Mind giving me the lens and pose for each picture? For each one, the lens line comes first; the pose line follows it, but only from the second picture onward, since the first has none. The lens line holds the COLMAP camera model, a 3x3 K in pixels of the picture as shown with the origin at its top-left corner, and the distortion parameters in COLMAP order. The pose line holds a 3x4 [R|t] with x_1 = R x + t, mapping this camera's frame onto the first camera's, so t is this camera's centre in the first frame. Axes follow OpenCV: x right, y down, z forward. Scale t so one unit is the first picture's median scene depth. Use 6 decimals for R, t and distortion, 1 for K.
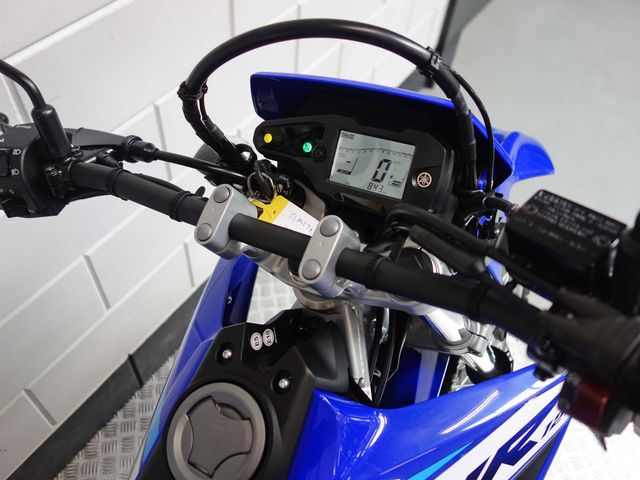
lens RADIAL K [[569.1, 0, 320.0], [0, 569.1, 240.0], [0, 0, 1]] dist [0.003829, -0.004120]
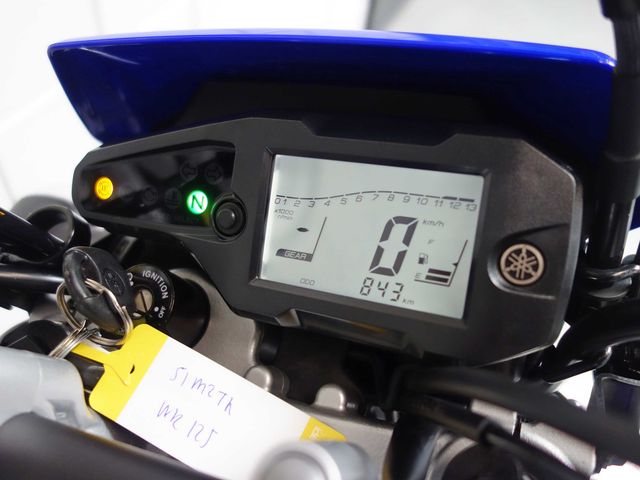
lens RADIAL K [[569.1, 0, 320.0], [0, 569.1, 240.0], [0, 0, 1]] dist [0.003829, -0.004120]
pose [[0.982972, -0.112093, 0.145608, 0.002228], [0.118978, 0.992113, -0.039439, -0.113927], [-0.140039, 0.056092, 0.988556, 0.606500]]
